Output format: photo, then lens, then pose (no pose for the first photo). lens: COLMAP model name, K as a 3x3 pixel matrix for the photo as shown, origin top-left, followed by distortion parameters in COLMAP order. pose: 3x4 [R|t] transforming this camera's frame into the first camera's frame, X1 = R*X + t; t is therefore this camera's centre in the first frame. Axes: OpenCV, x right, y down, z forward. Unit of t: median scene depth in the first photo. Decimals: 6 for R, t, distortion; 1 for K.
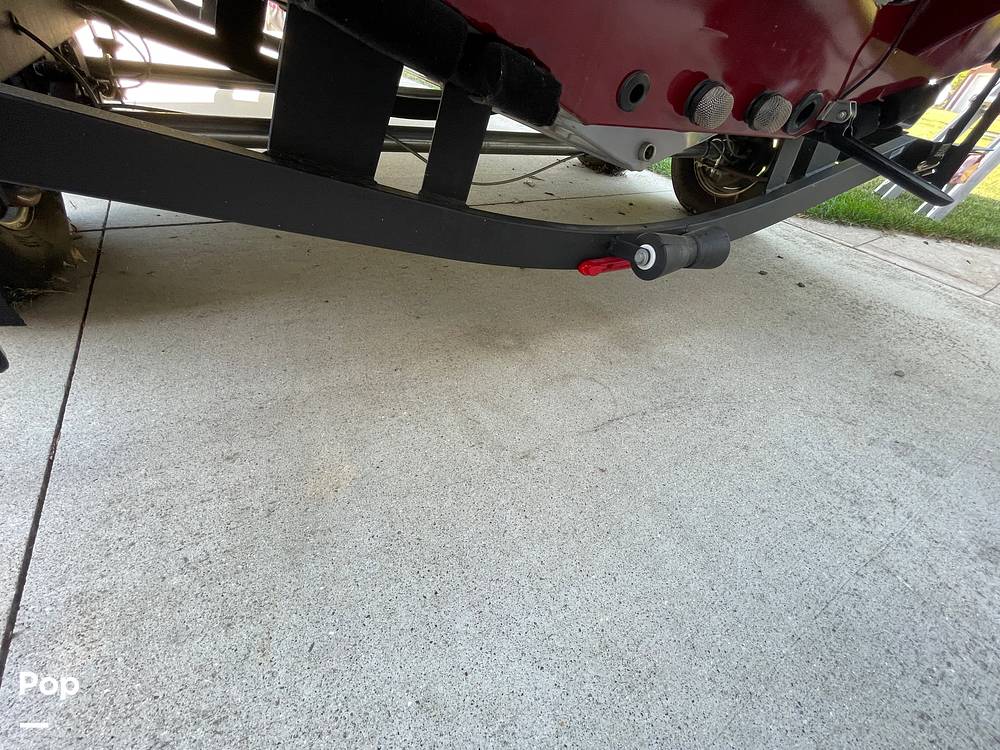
lens RADIAL K [[407.9, 0, 499.4], [0, 407.9, 373.4], [0, 0, 1]] dist [-0.002194, -0.000214]
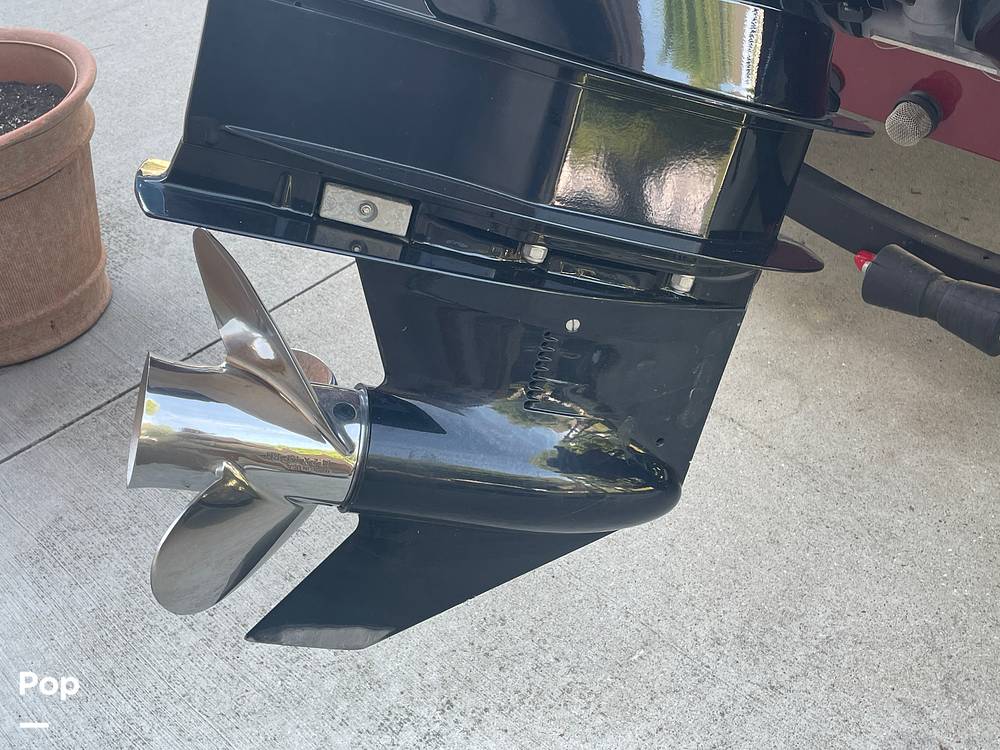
lens RADIAL K [[1249.8, 0, 500.0], [0, 1249.8, 375.0], [0, 0, 1]] dist [0.124362, -0.038218]
pose [[0.218976, 0.502986, -0.836095, 2.441156], [-0.512831, 0.788321, 0.339933, -0.623654], [0.830093, 0.354338, 0.430570, -0.541702]]
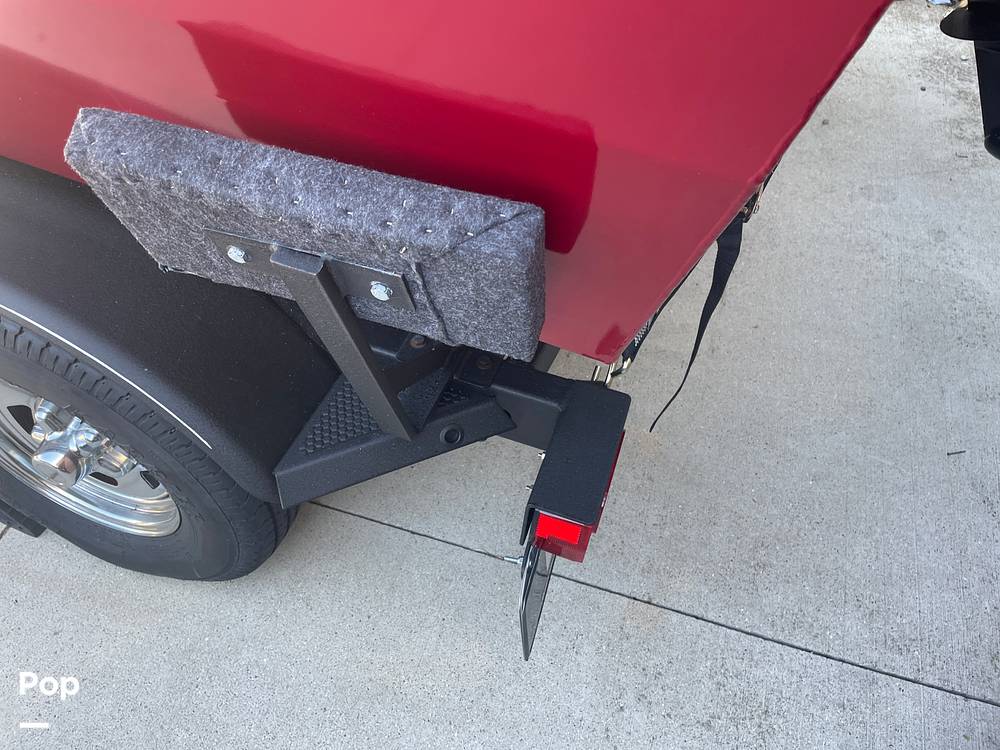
lens RADIAL K [[755.0, 0, 500.0], [0, 755.0, 375.0], [0, 0, 1]] dist [0.097812, -0.126539]
pose [[0.746484, -0.567335, 0.347696, -1.292531], [0.475059, 0.820281, 0.318526, -0.803951], [-0.465920, -0.072598, 0.881844, -0.806148]]
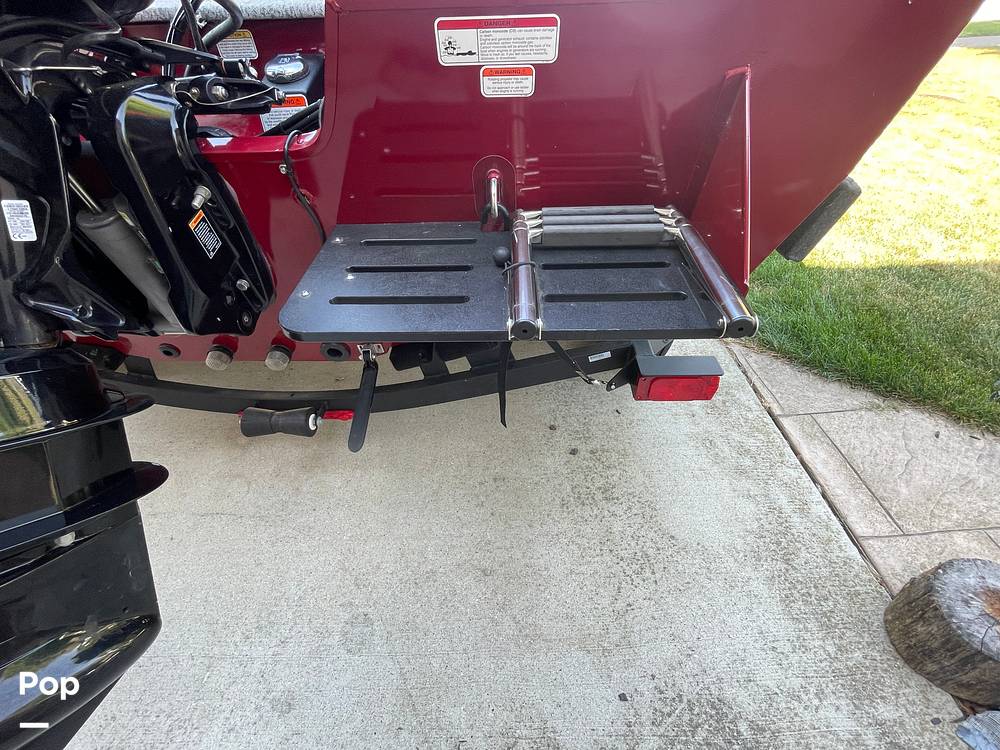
lens RADIAL K [[444.3, 0, 499.0], [0, 444.3, 372.9], [0, 0, 1]] dist [-0.003044, -0.000448]
pose [[0.850875, 0.222099, -0.476112, 2.140028], [-0.222183, 0.973339, 0.056978, -0.856207], [0.476073, 0.057303, 0.877537, -0.051929]]
